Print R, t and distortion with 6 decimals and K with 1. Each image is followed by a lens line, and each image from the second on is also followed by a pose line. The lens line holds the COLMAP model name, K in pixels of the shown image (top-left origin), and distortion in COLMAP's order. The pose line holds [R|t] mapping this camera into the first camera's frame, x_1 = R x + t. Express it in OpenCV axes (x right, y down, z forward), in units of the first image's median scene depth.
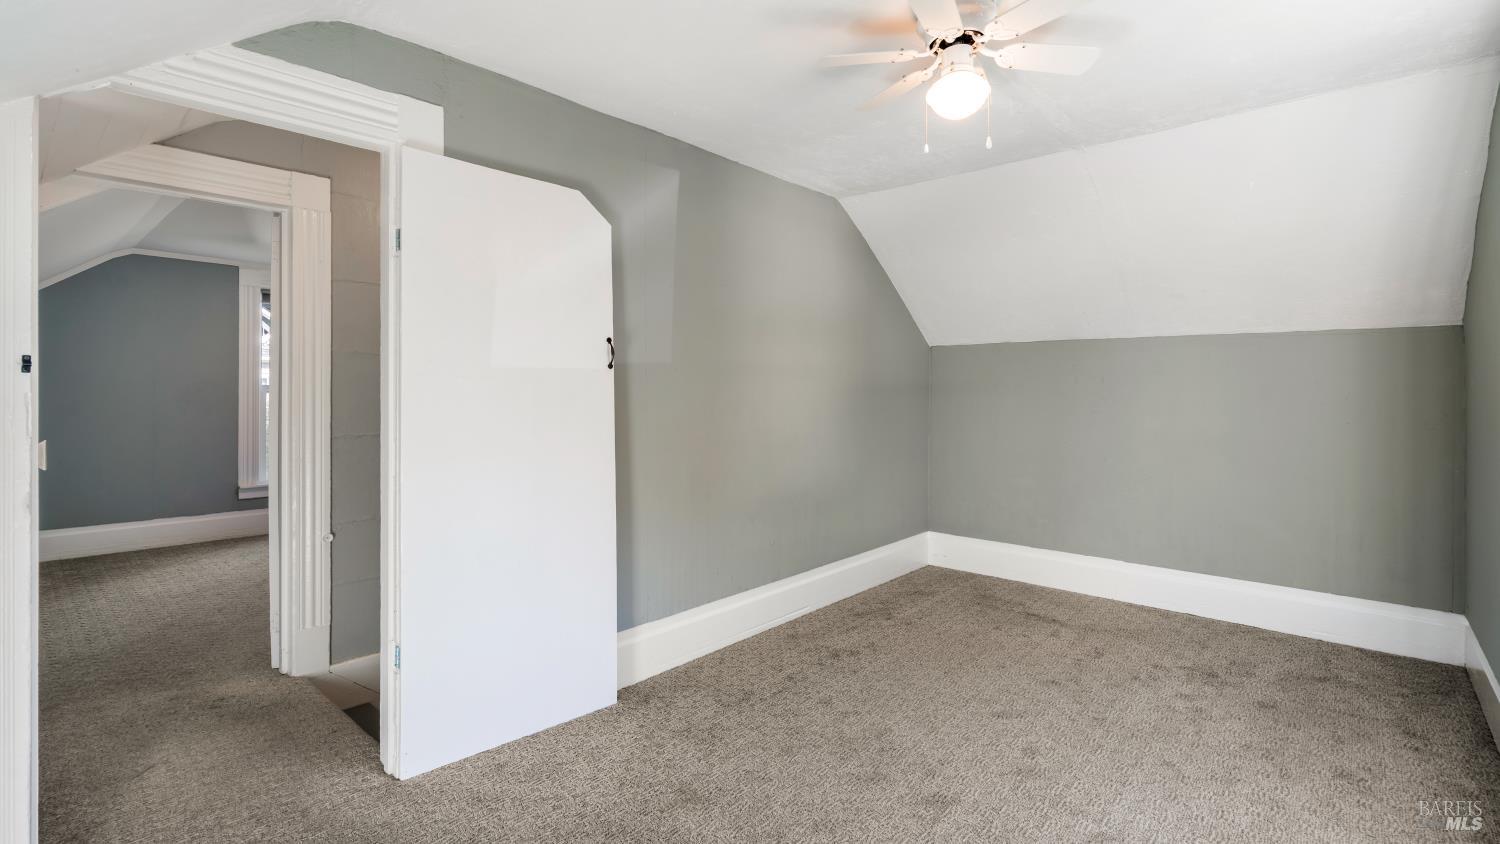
lens RADIAL K [[680.8, 0, 749.6], [0, 680.8, 392.4], [0, 0, 1]] dist [-0.010467, 0.006982]
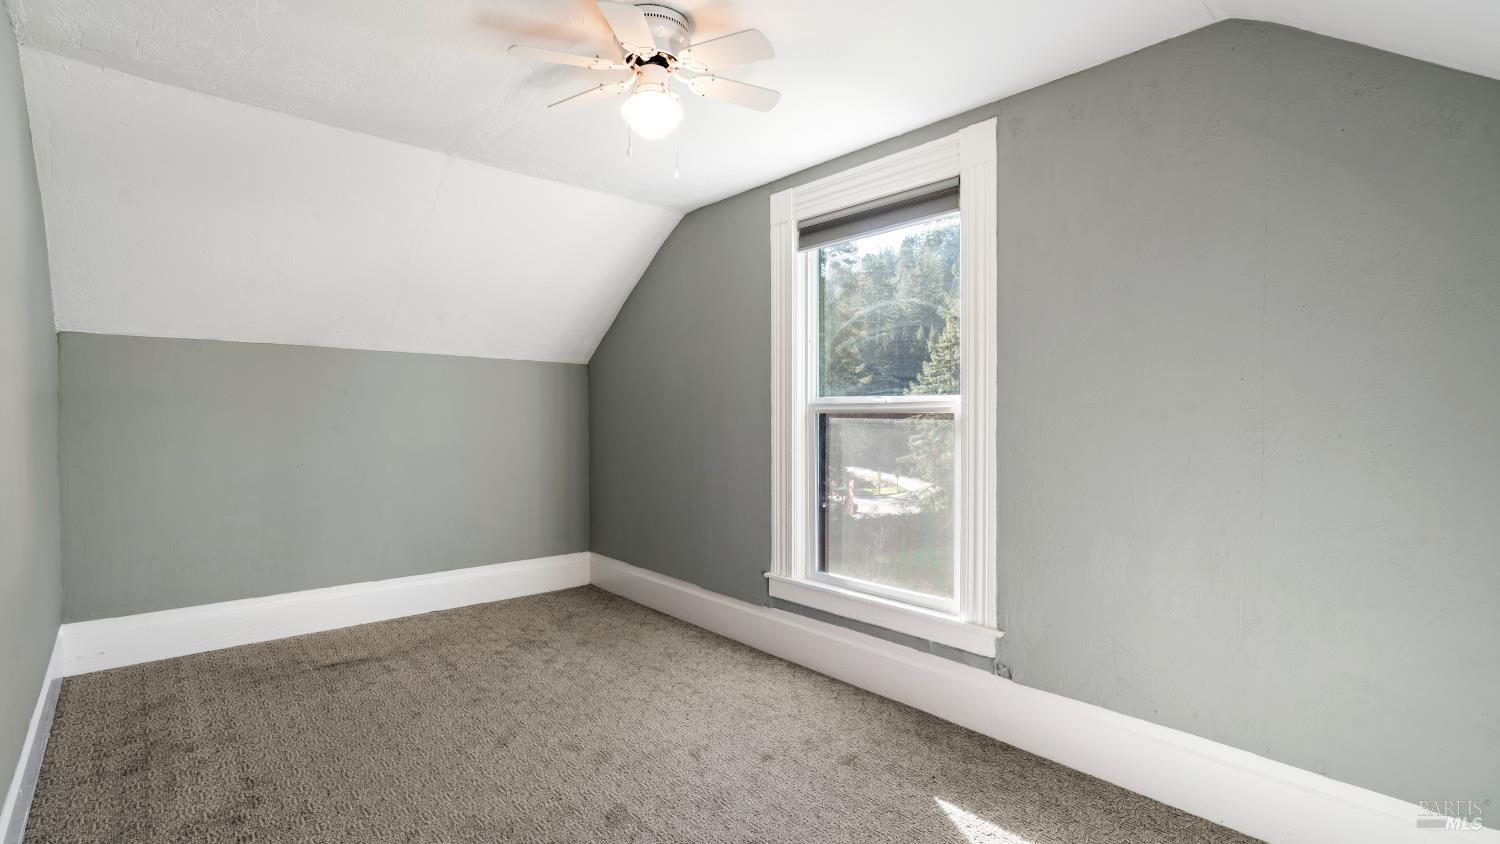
lens RADIAL K [[680.8, 0, 749.9], [0, 680.8, 422.1], [0, 0, 1]] dist [-0.010467, 0.006982]
pose [[0.098745, -0.013551, 0.995020, -0.462244], [-0.005711, 0.999883, 0.014184, 0.007571], [-0.995096, -0.007083, 0.098656, 0.483412]]
